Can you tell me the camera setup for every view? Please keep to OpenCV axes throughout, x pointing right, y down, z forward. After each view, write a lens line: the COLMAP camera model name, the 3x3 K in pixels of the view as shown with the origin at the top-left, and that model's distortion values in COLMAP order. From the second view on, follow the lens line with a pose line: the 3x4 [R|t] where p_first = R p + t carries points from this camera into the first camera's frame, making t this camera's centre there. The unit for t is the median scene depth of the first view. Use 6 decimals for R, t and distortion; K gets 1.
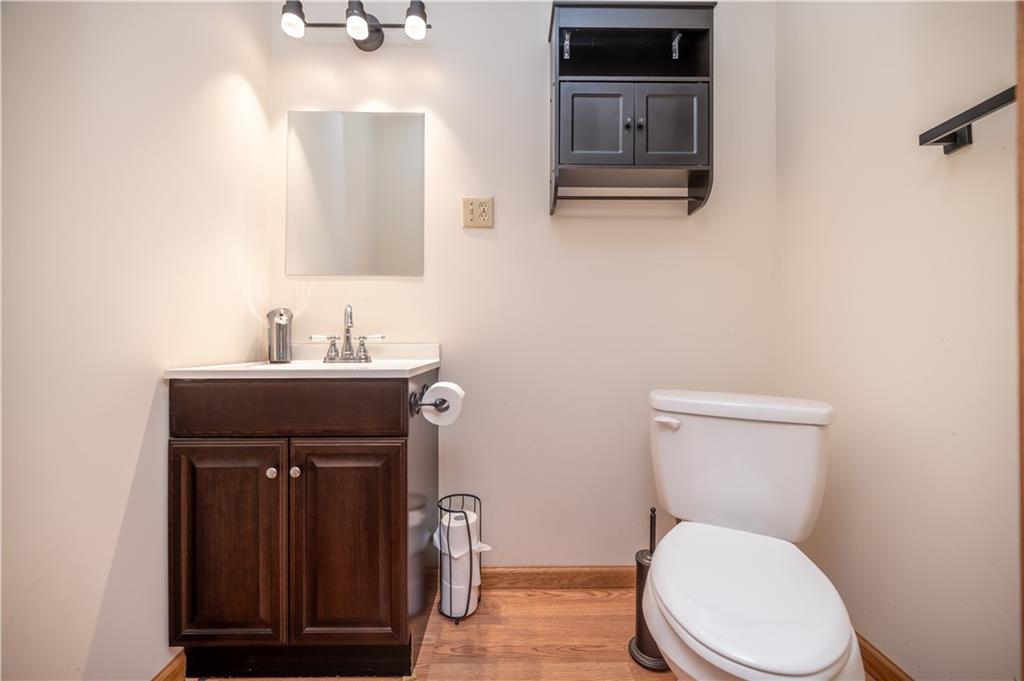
lens RADIAL K [[405.2, 0, 512.8], [0, 405.2, 339.6], [0, 0, 1]] dist [-0.000023, 0.000015]
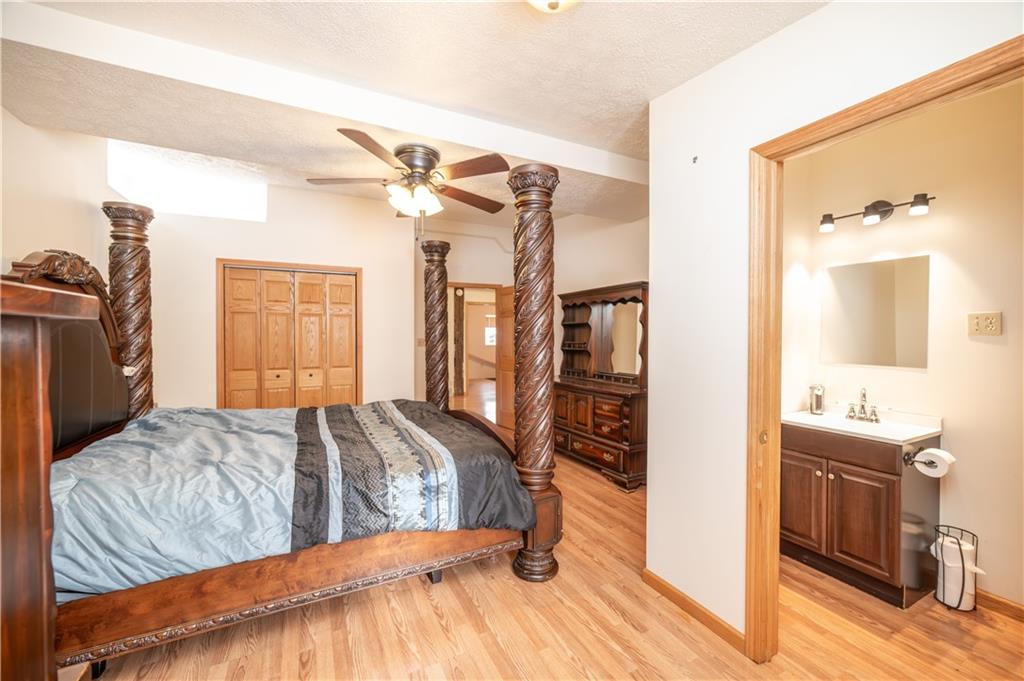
lens RADIAL K [[405.2, 0, 509.8], [0, 405.2, 336.4], [0, 0, 1]] dist [-0.000023, 0.000015]
pose [[0.445568, 0.008672, -0.895206, 0.492827], [0.000796, 0.999949, 0.010083, -0.348158], [0.895248, -0.005206, 0.445538, -1.175476]]
